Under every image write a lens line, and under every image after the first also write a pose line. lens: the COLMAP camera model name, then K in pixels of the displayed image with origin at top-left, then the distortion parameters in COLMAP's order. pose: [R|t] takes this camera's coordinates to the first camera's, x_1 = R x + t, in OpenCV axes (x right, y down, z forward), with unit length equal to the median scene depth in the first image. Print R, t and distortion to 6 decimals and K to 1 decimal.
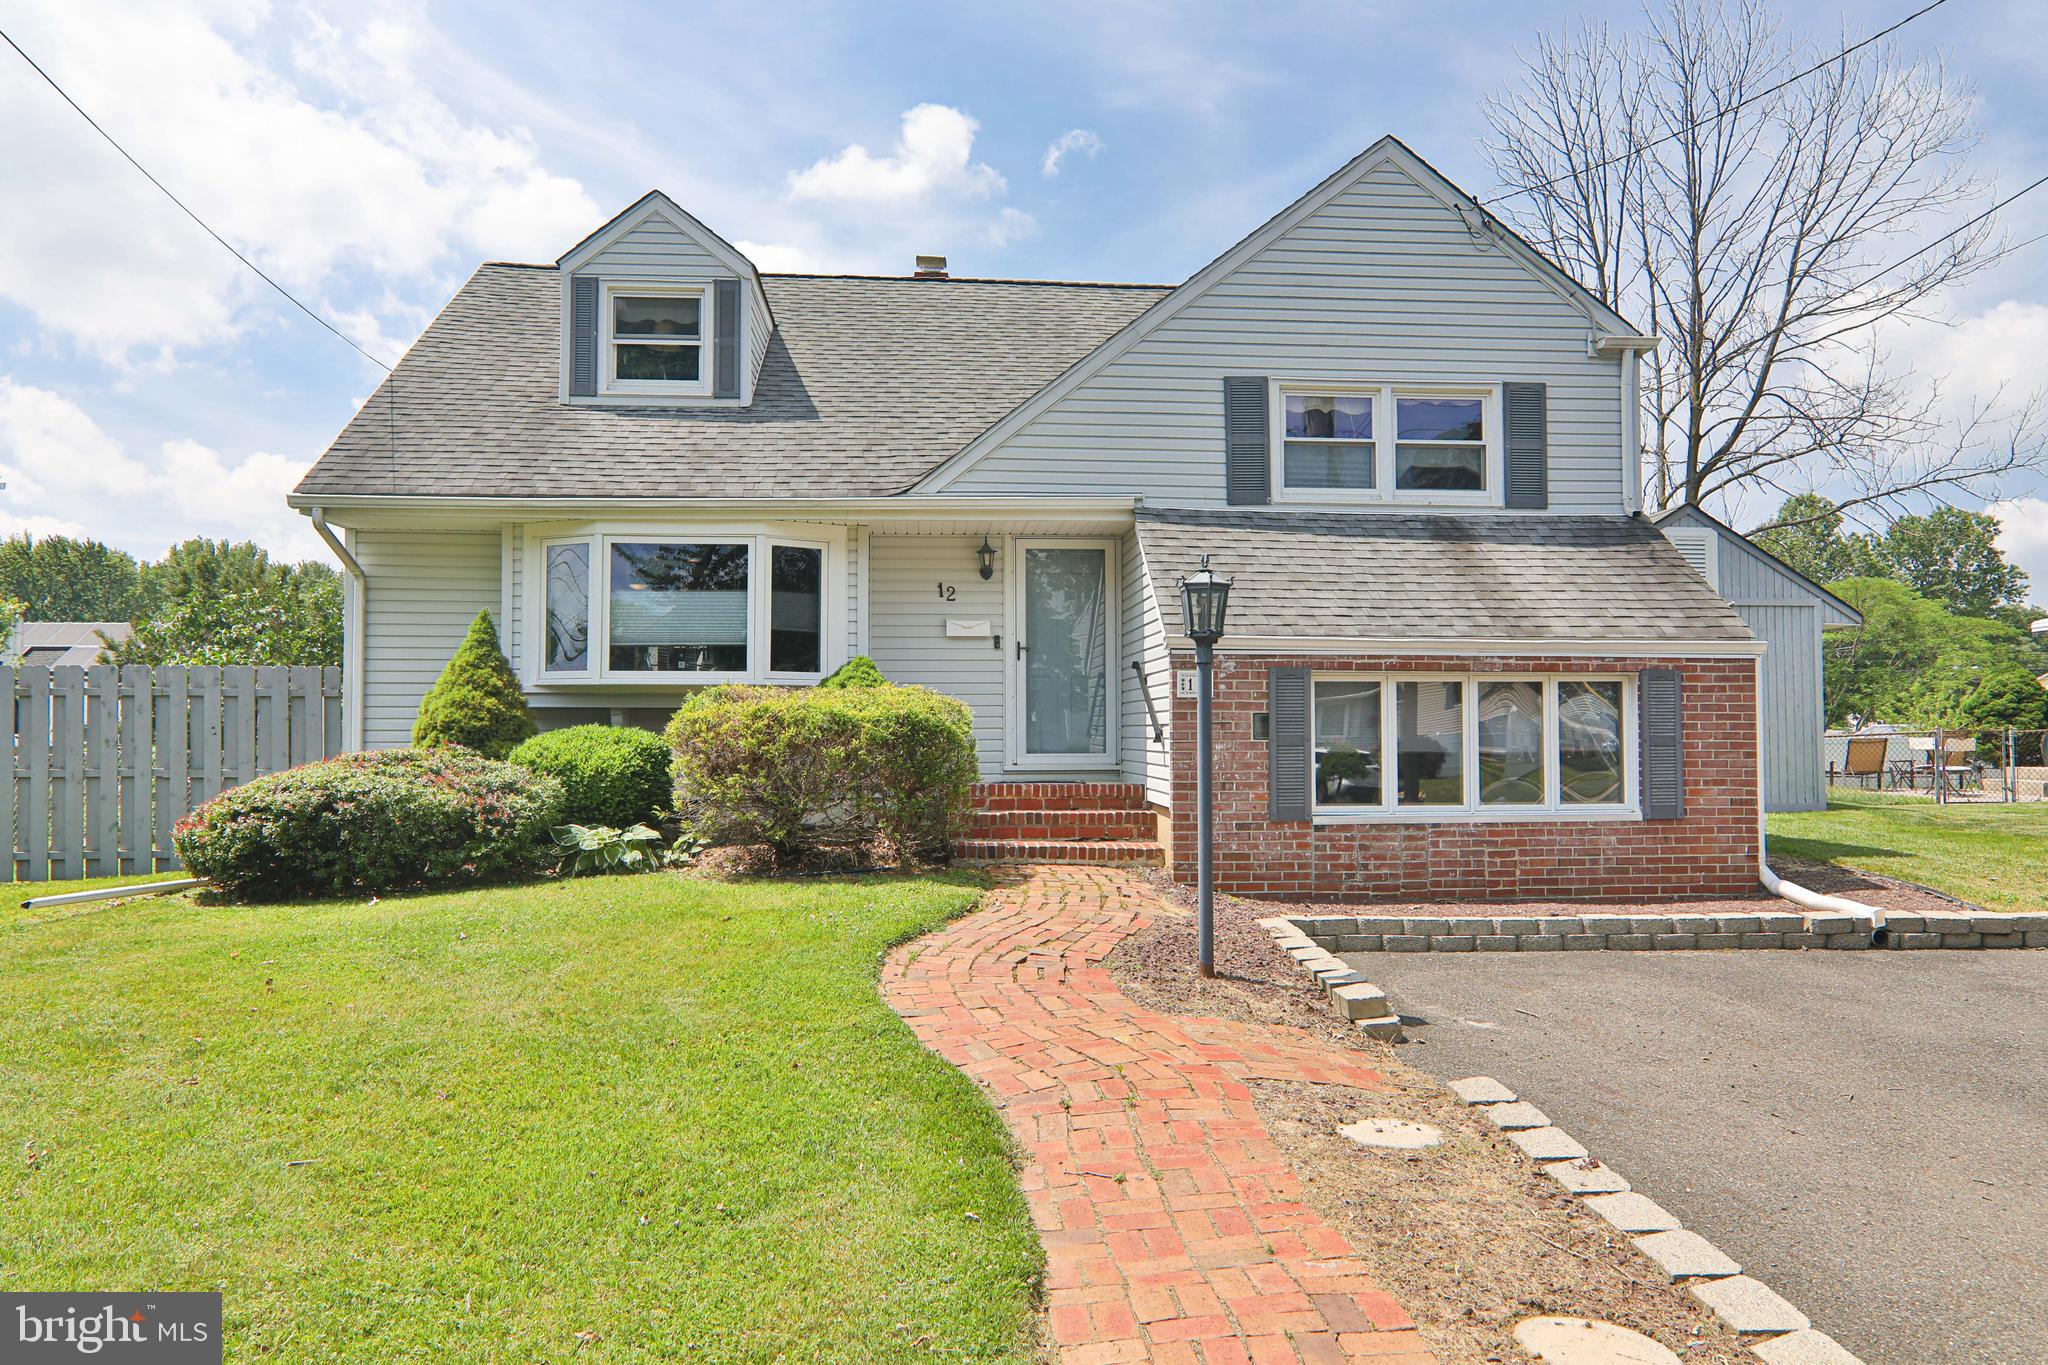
lens RADIAL K [[1318.7, 0, 1024.0], [0, 1318.7, 682.5], [0, 0, 1]] dist [-0.000005, -0.000418]
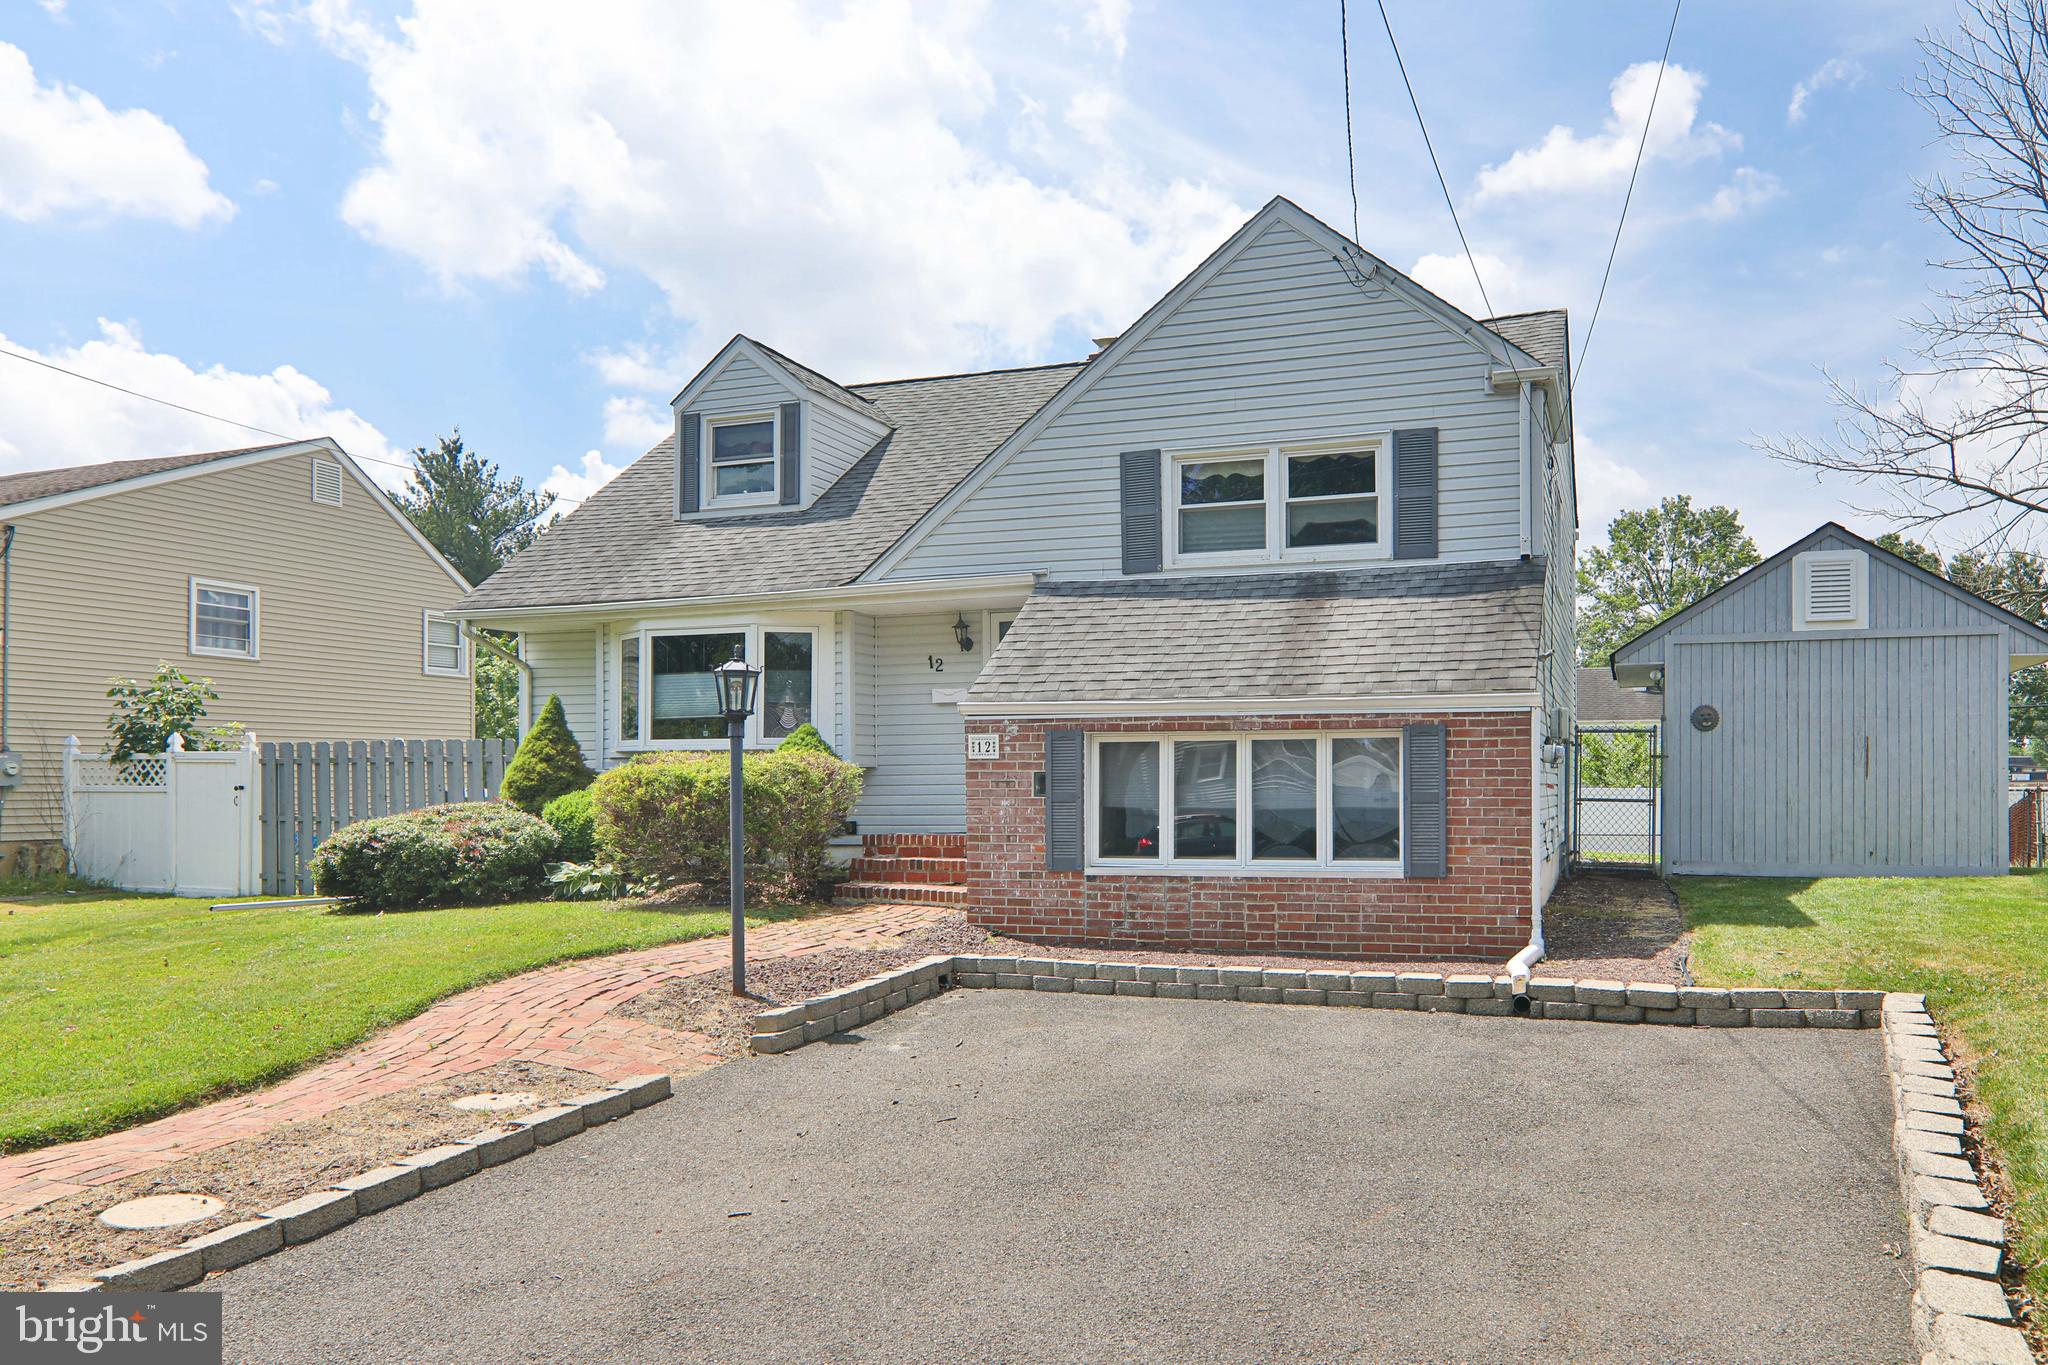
lens RADIAL K [[1289.0, 0, 1024.3], [0, 1289.0, 768.0], [0, 0, 1]] dist [-0.002528, -0.000734]
pose [[0.928480, -0.007887, -0.371299, 0.552323], [0.018294, 0.999532, 0.024516, -0.006586], [0.370932, -0.029556, 0.928190, 0.002268]]
